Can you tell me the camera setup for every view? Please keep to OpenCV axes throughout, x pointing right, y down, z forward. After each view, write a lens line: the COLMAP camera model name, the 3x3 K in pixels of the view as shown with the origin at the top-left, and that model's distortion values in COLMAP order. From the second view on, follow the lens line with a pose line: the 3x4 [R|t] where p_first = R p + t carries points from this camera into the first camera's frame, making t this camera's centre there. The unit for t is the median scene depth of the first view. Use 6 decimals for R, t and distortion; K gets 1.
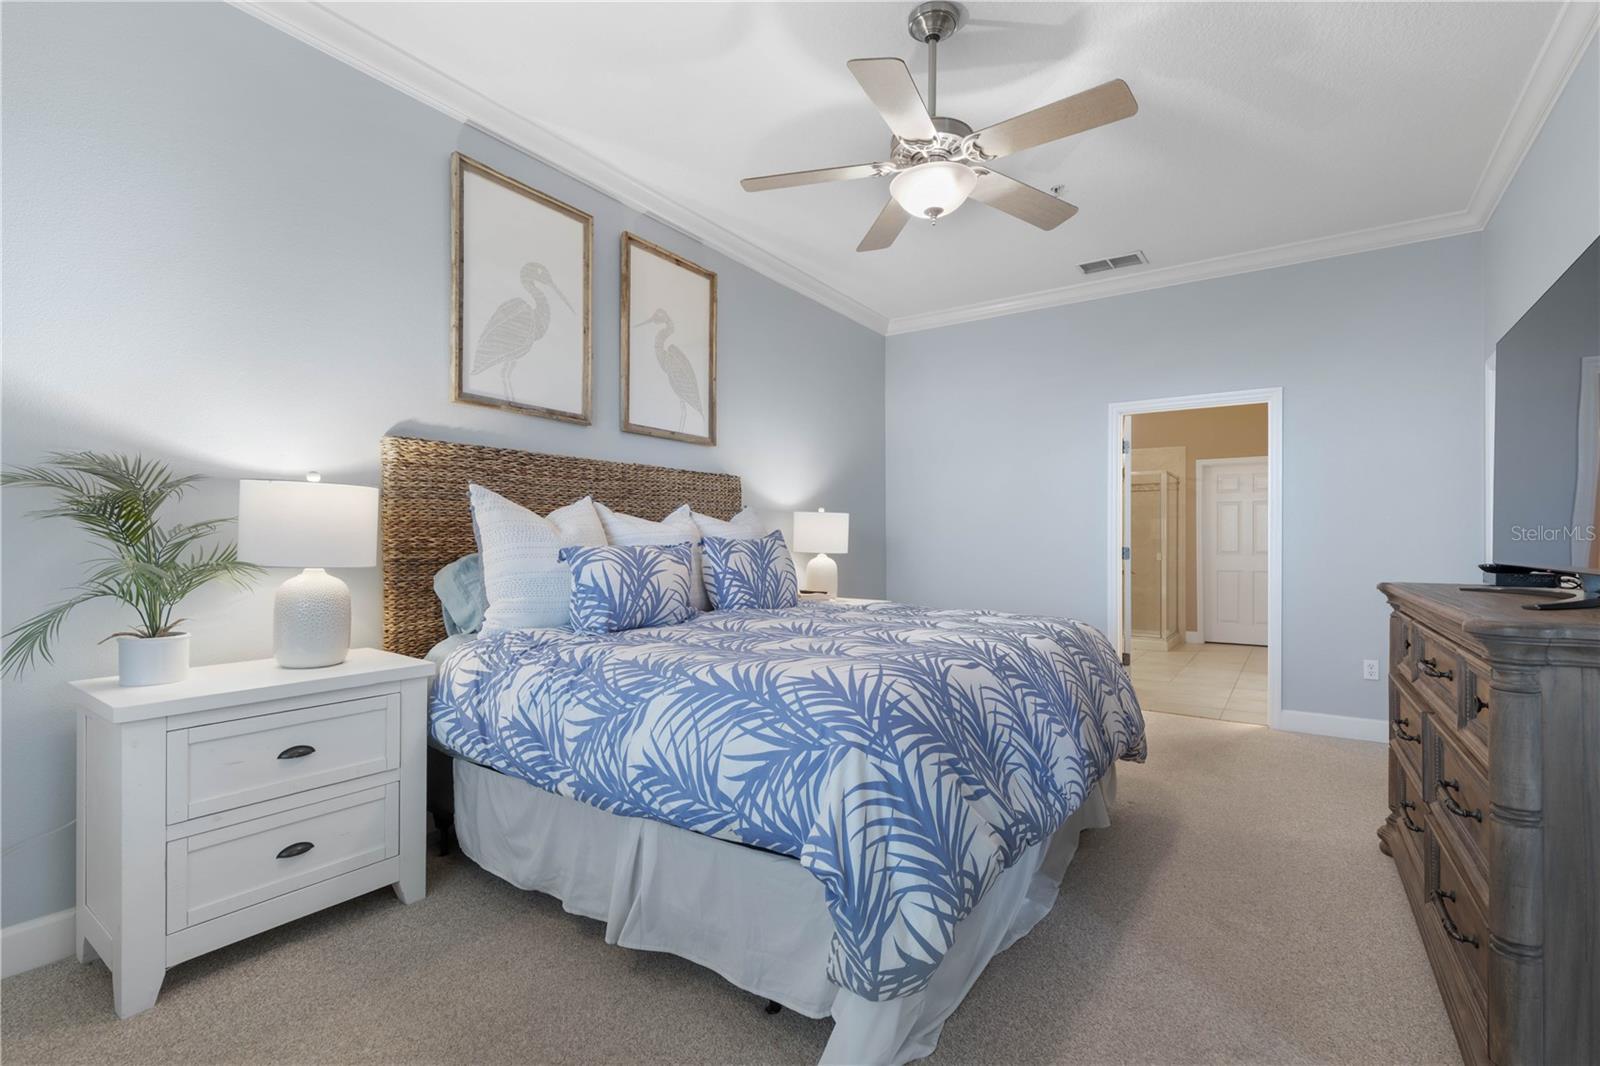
lens RADIAL K [[733.8, 0, 804.8], [0, 733.8, 545.1], [0, 0, 1]] dist [0.009752, -0.001527]
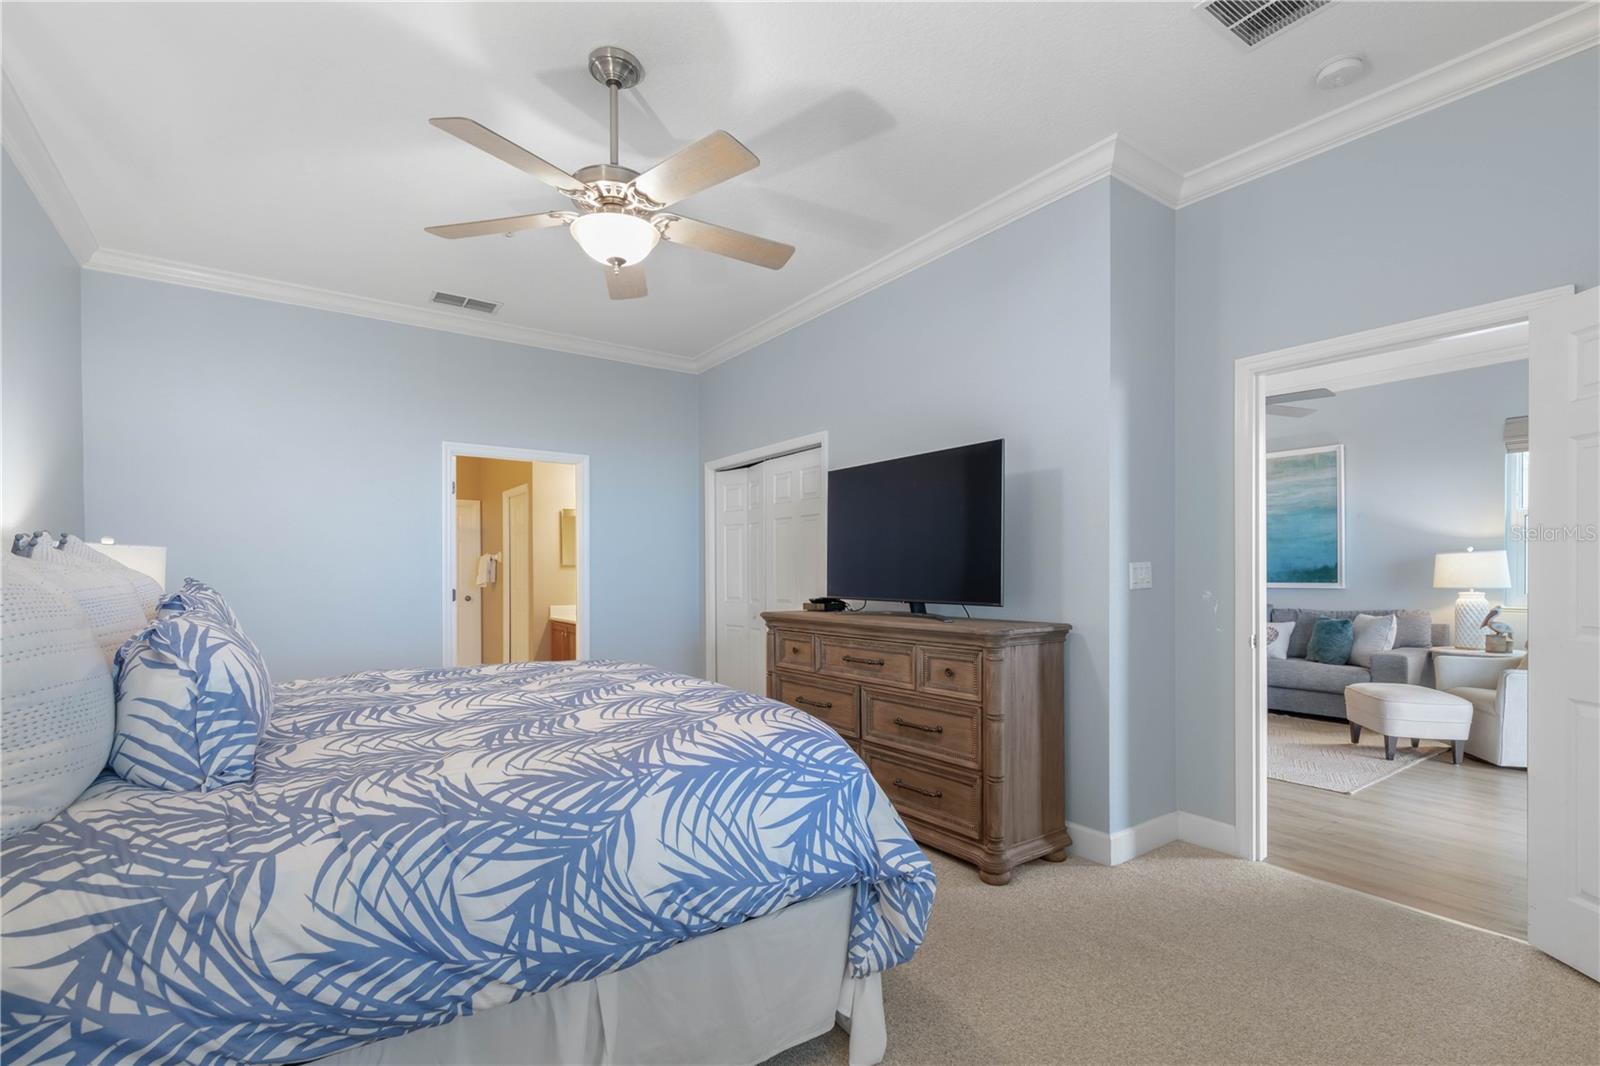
lens RADIAL K [[733.8, 0, 823.7], [0, 733.8, 581.1], [0, 0, 1]] dist [0.009752, -0.001527]
pose [[0.341860, -0.010402, 0.939693, -0.893364], [0.004109, 0.999946, 0.009574, -0.042610], [-0.939742, 0.000588, 0.341884, 0.538598]]
